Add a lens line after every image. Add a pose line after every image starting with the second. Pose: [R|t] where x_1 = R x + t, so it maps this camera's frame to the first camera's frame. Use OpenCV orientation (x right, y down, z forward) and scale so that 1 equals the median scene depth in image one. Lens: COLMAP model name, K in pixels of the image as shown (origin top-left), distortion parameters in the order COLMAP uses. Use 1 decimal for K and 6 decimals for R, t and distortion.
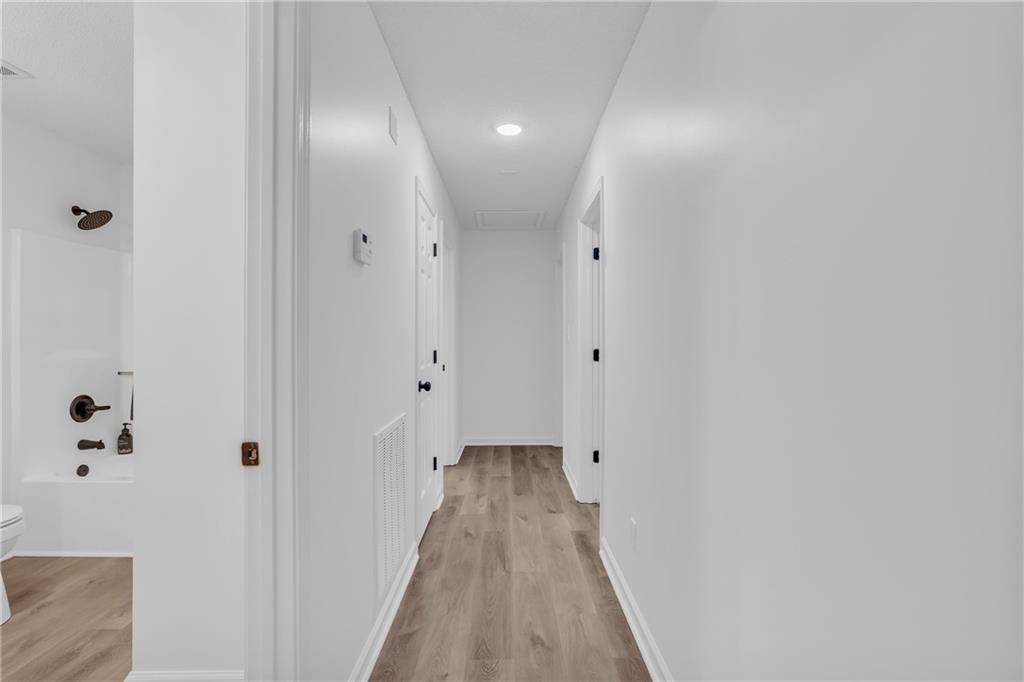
lens RADIAL K [[466.1, 0, 512.2], [0, 466.1, 337.0], [0, 0, 1]] dist [-0.012862, 0.000379]
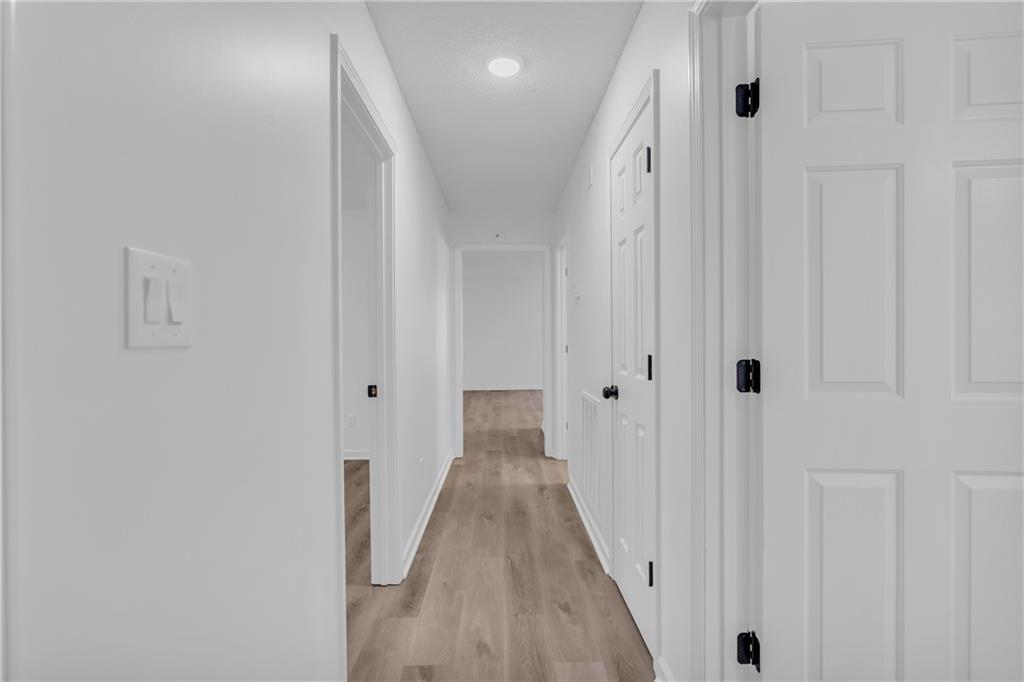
lens RADIAL K [[466.1, 0, 512.5], [0, 466.1, 341.1], [0, 0, 1]] dist [-0.012862, 0.000379]
pose [[-0.999836, 0.003900, -0.017692, -0.002720], [0.003858, 0.999990, 0.002395, 0.014471], [0.017701, 0.002326, -0.999841, 2.026196]]
